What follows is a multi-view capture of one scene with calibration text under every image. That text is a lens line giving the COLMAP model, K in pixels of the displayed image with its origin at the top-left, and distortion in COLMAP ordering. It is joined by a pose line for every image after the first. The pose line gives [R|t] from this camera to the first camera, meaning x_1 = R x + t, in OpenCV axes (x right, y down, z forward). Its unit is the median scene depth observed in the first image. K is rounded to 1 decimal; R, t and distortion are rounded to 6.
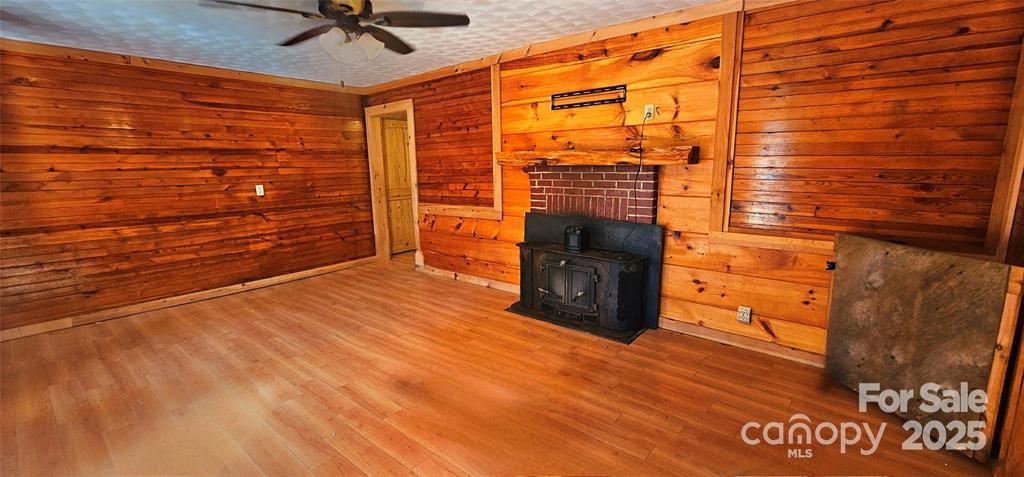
lens RADIAL K [[417.8, 0, 512.0], [0, 417.8, 238.5], [0, 0, 1]] dist [-0.001403, 0.000319]
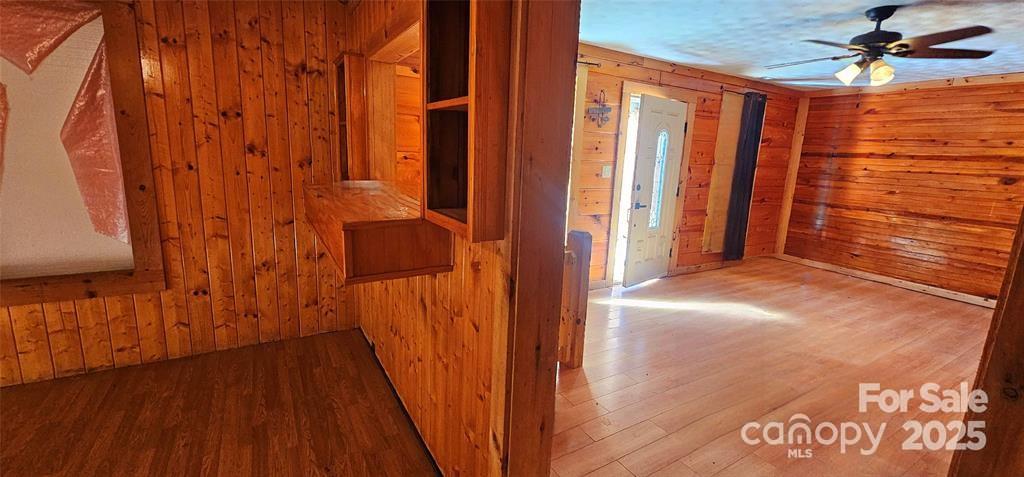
lens RADIAL K [[417.8, 0, 512.0], [0, 417.8, 238.5], [0, 0, 1]] dist [-0.001403, 0.000319]
pose [[-0.339974, 0.188415, -0.921367, 0.670595], [-0.204621, 0.941433, 0.268021, -0.063753], [0.917904, 0.279651, -0.281509, 0.288191]]
